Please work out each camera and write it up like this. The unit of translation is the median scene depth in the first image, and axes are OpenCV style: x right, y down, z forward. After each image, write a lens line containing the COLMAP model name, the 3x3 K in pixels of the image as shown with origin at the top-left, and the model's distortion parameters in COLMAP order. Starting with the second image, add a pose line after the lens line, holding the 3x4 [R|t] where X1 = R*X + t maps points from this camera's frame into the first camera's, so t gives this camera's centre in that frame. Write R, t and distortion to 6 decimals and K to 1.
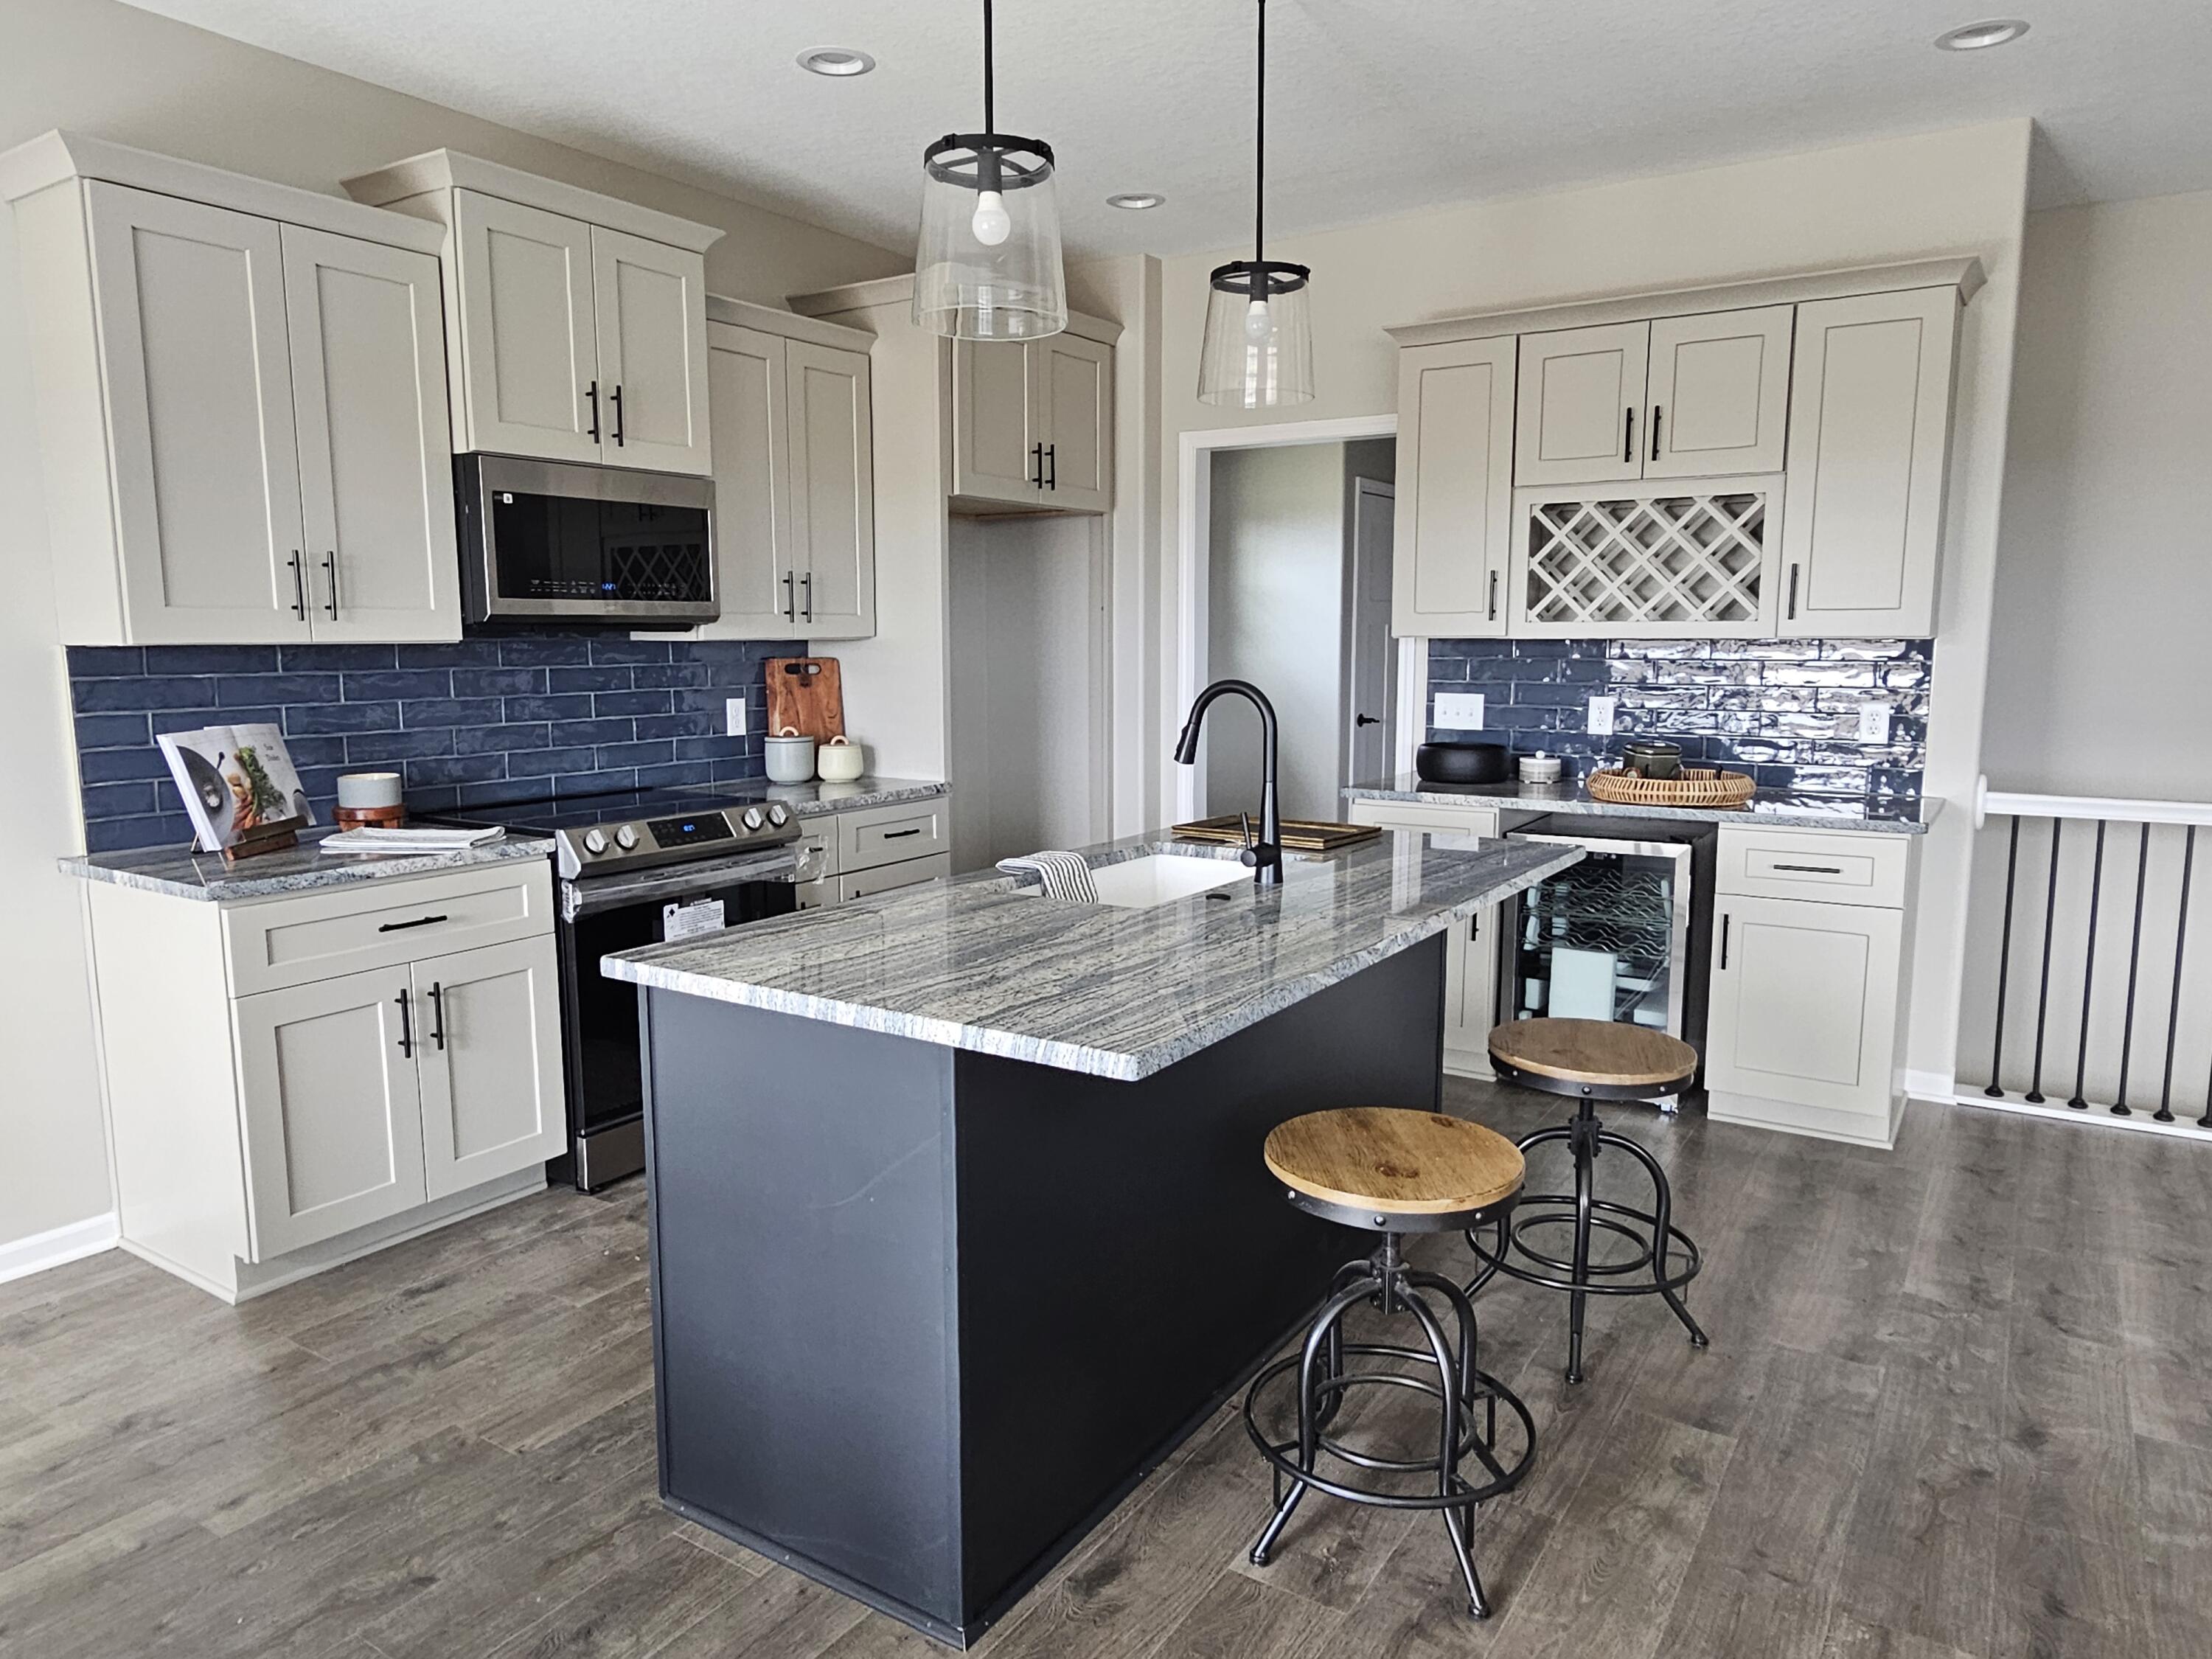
lens RADIAL K [[1443.7, 0, 1059.0], [0, 1443.7, 834.5], [0, 0, 1]] dist [-0.001461, 0.000880]
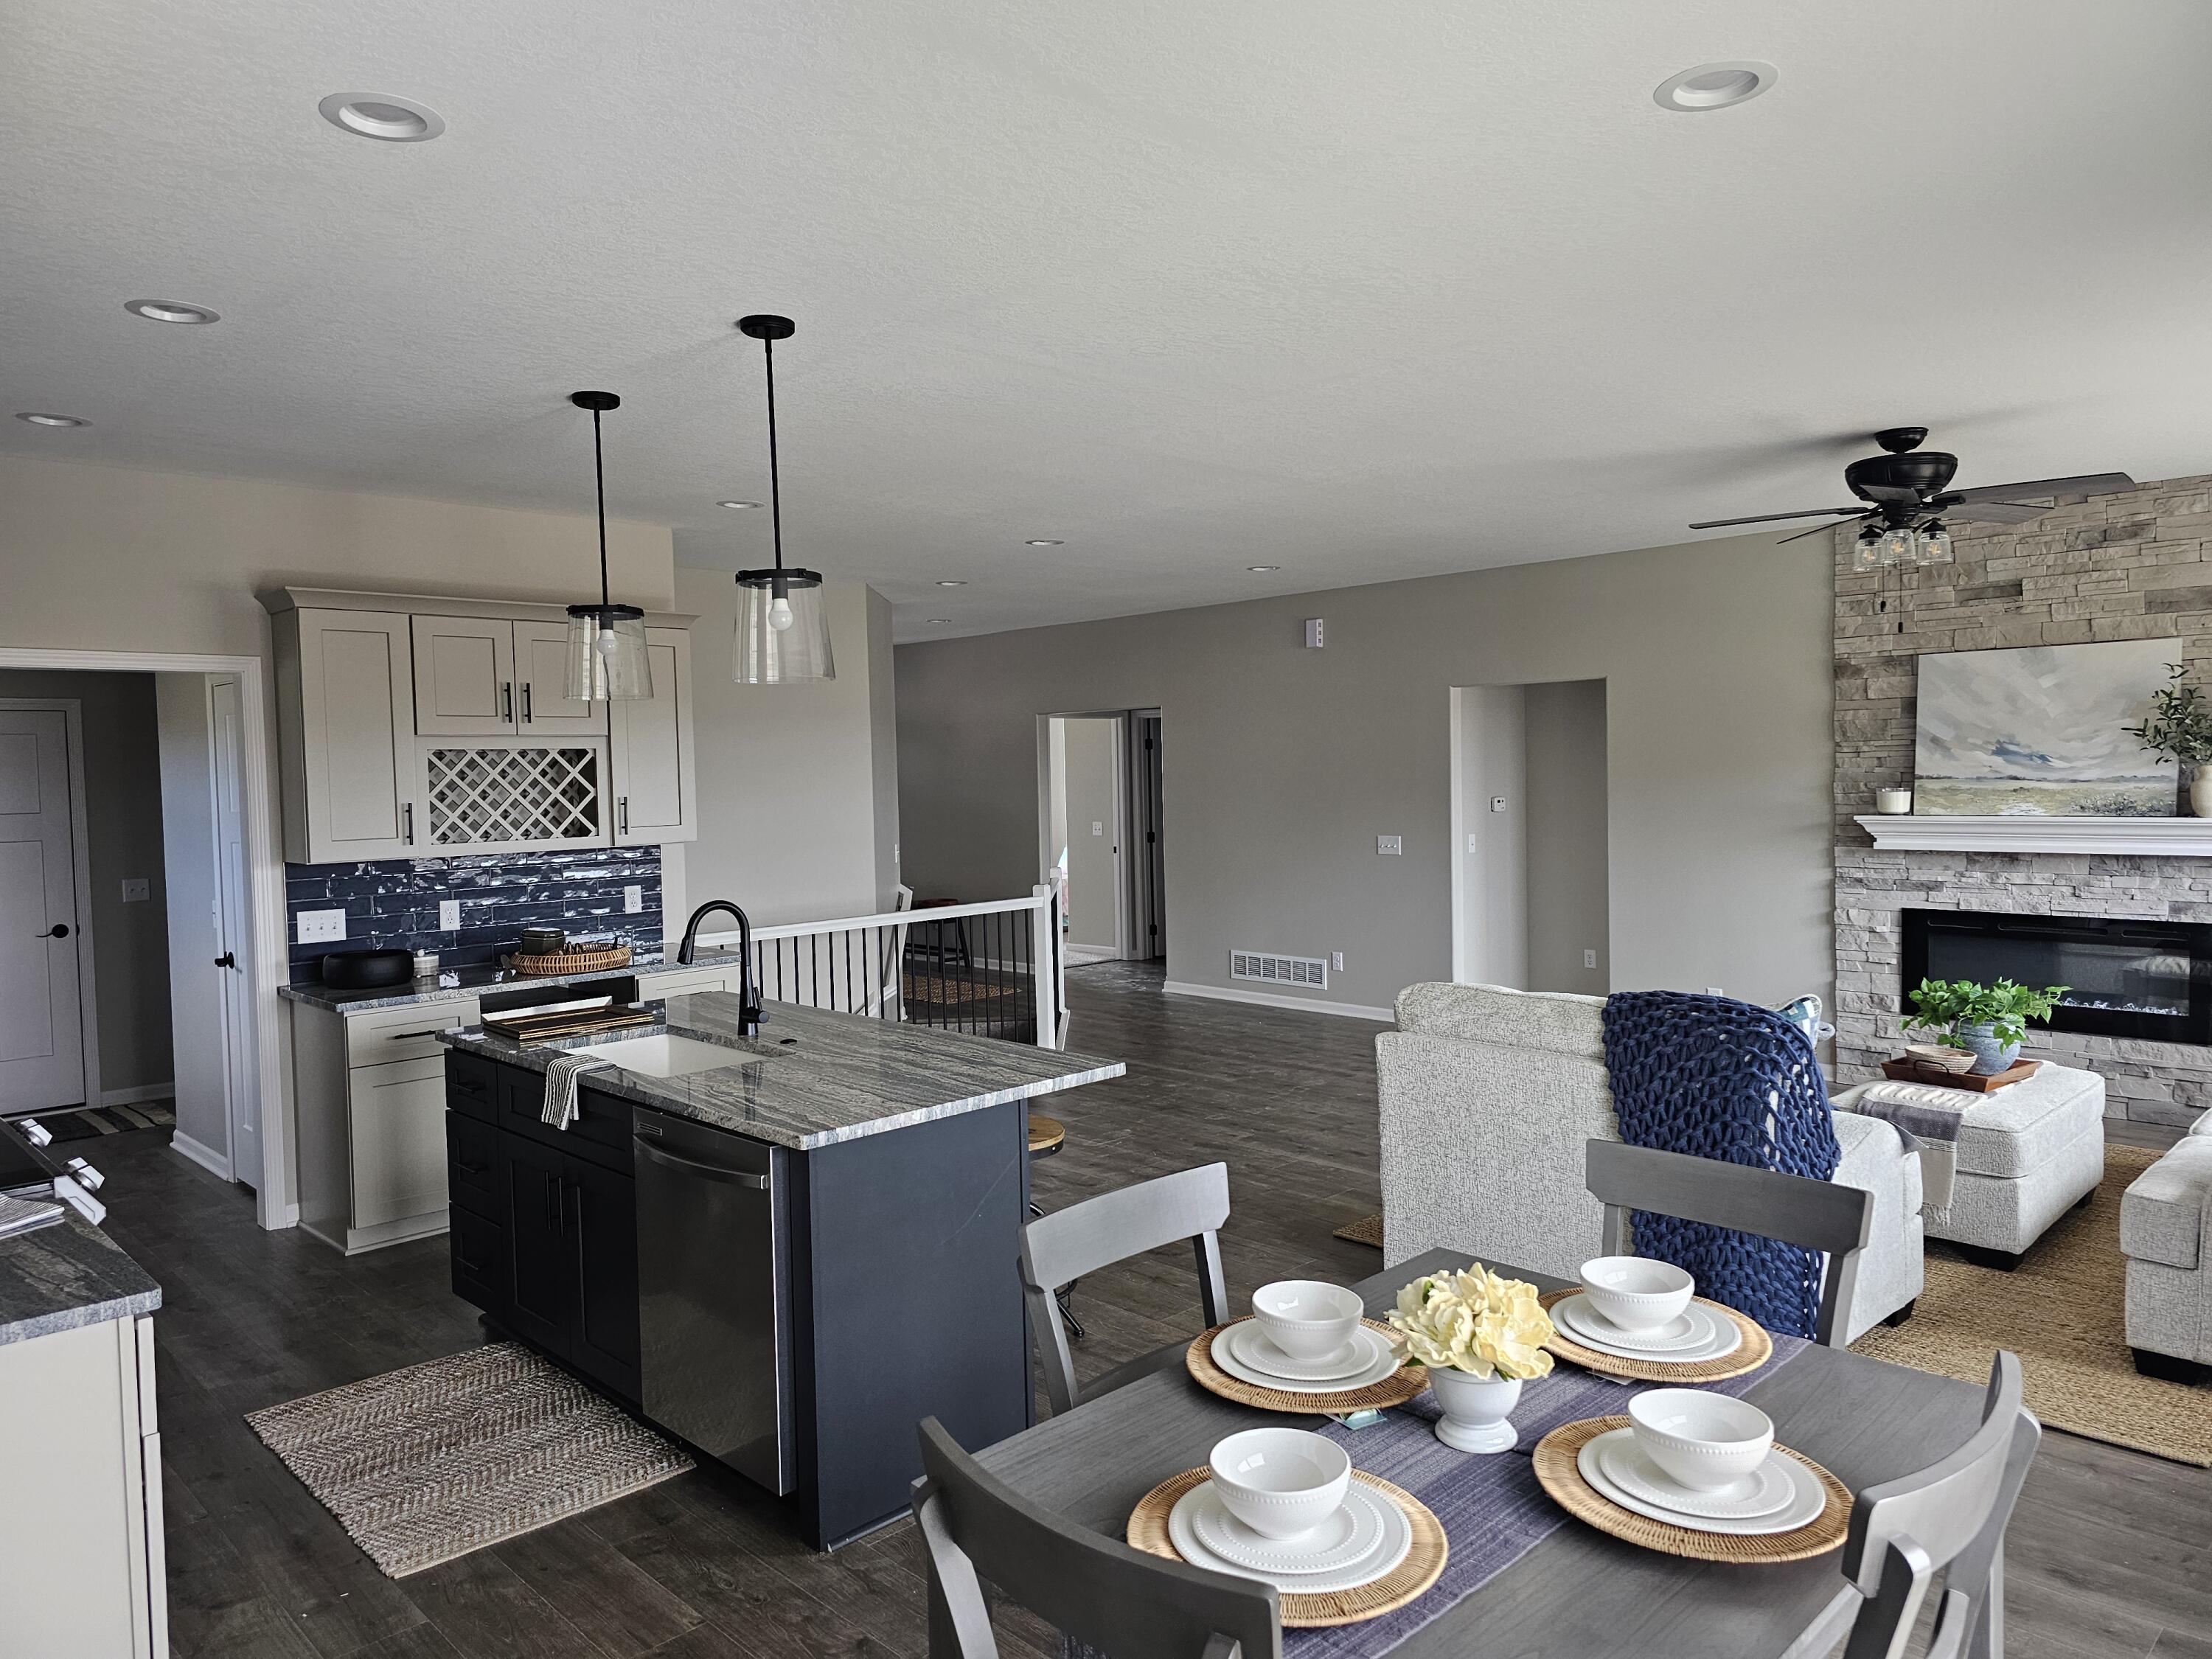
lens RADIAL K [[1477.4, 0, 1106.0], [0, 1477.4, 829.5], [0, 0, 1]] dist [0.038980, -0.000117]
pose [[0.200281, -0.042524, 0.978815, -0.886863], [0.158270, 0.987340, 0.010509, -0.092747], [-0.966870, 0.152812, 0.204475, 0.213119]]
